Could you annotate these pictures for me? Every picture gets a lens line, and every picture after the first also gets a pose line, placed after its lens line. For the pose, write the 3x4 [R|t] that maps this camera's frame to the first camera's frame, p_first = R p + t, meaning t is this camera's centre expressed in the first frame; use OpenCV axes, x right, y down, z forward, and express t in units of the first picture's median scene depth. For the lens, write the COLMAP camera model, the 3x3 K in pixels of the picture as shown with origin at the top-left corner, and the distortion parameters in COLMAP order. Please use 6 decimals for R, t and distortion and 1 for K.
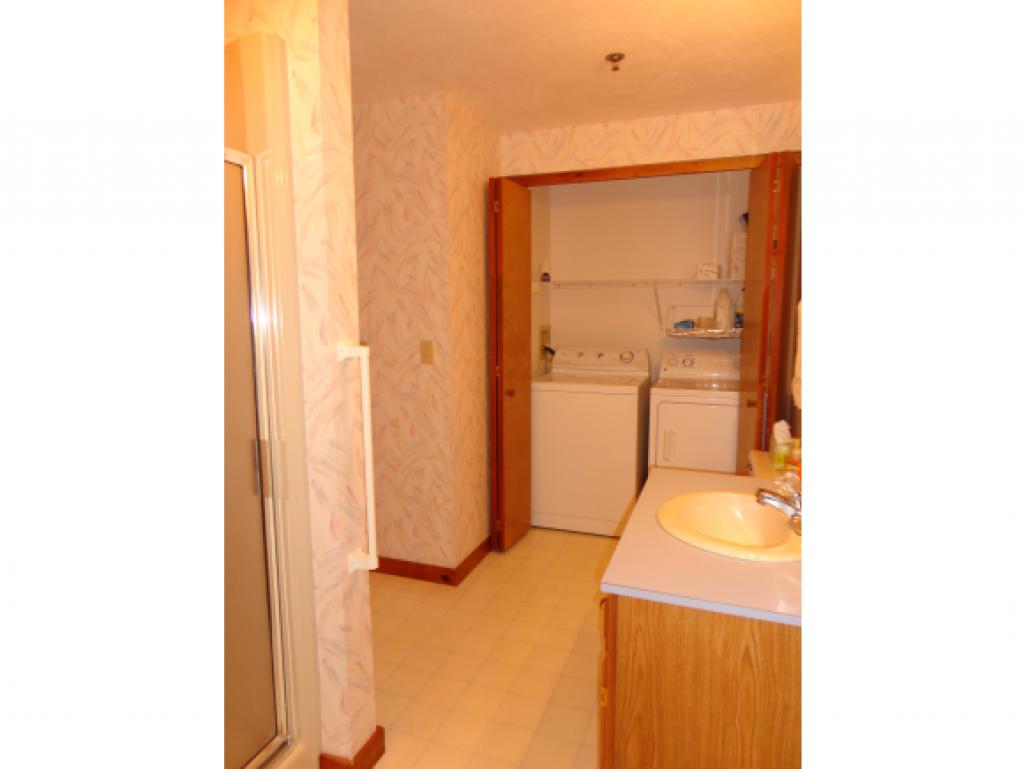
lens RADIAL K [[710.5, 0, 528.7], [0, 710.5, 386.3], [0, 0, 1]] dist [0.020203, -0.000460]
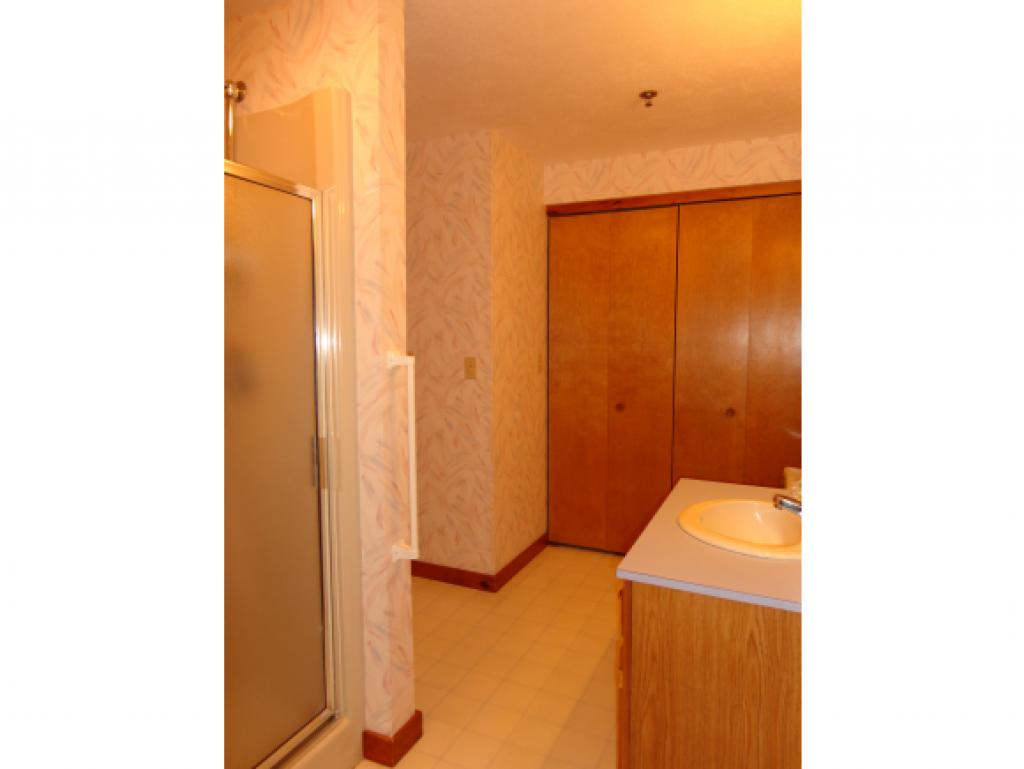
lens RADIAL K [[744.7, 0, 511.1], [0, 744.7, 377.3], [0, 0, 1]] dist [-0.004469, 0.006468]
pose [[0.994610, 0.009403, -0.103257, 0.045404], [-0.015462, 0.998195, -0.058032, 0.041627], [0.102525, 0.059316, 0.992960, -0.140052]]
